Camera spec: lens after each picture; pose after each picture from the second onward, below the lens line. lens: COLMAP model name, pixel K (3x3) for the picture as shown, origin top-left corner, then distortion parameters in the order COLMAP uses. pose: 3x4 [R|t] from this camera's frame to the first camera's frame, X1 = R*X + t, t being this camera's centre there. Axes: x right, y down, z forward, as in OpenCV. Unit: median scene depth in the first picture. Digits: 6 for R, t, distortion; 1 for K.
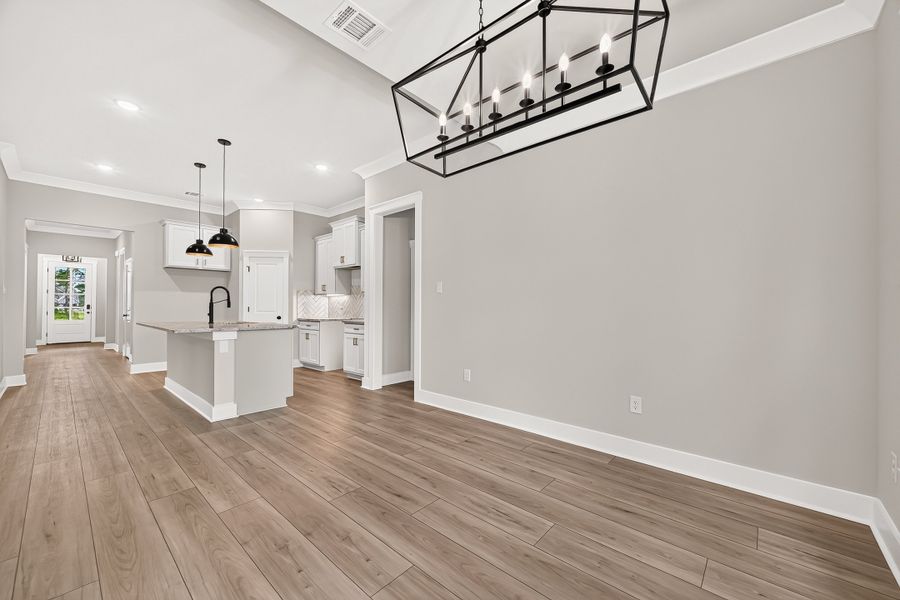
lens RADIAL K [[352.7, 0, 451.7], [0, 352.7, 301.0], [0, 0, 1]] dist [0.009314, -0.000938]
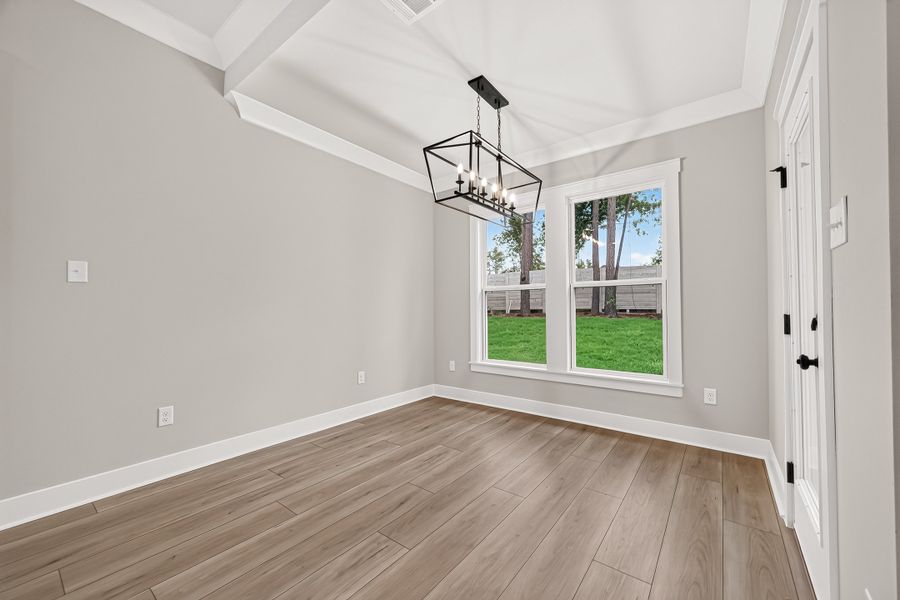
lens RADIAL K [[352.7, 0, 449.9], [0, 352.7, 302.5], [0, 0, 1]] dist [0.009314, -0.000938]
pose [[-0.074330, 0.013188, 0.997147, -0.781943], [-0.010787, 0.999843, -0.014028, 0.008010], [-0.997175, -0.011799, -0.074176, 0.652498]]
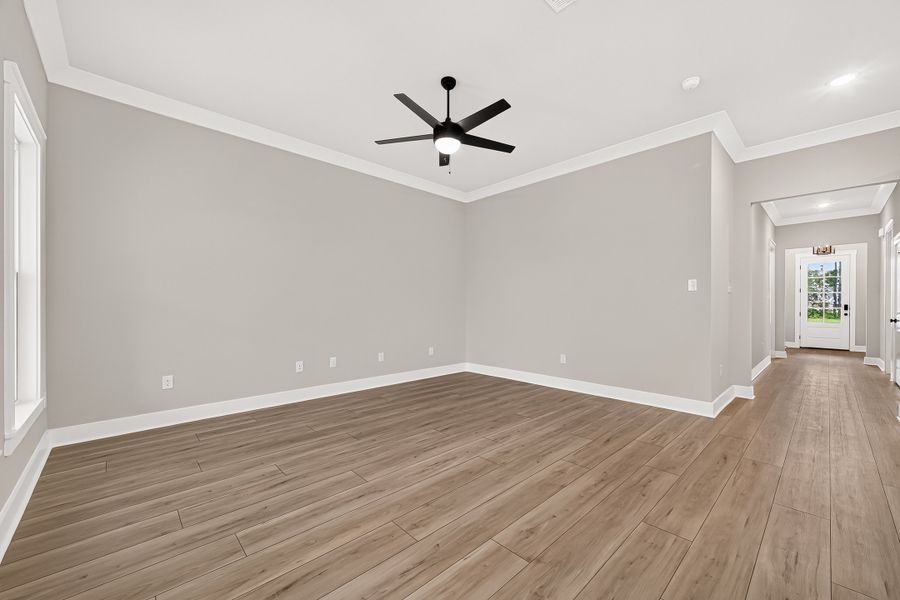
lens RADIAL K [[352.7, 0, 457.4], [0, 352.7, 307.9], [0, 0, 1]] dist [0.009314, -0.000938]
pose [[-0.072265, 0.002496, -0.997382, -0.505669], [0.016334, 0.999866, 0.001318, 0.007595], [0.997252, -0.016195, -0.072296, 0.611381]]
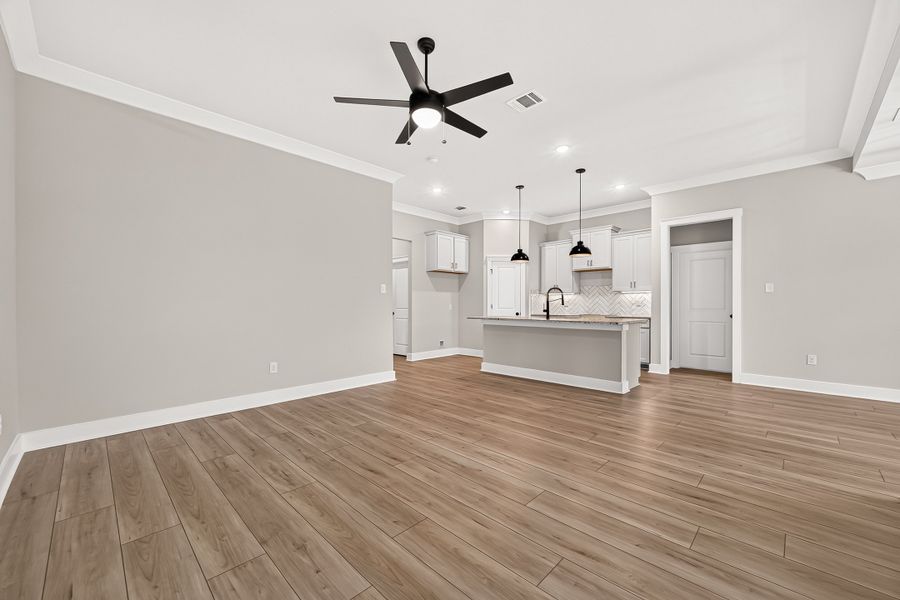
lens RADIAL K [[352.7, 0, 455.0], [0, 352.7, 307.5], [0, 0, 1]] dist [0.009314, -0.000938]
pose [[0.999191, -0.004040, -0.040008, -1.387256], [0.005126, 0.999620, 0.027072, -0.012604], [0.039883, -0.027255, 0.998833, -0.339737]]
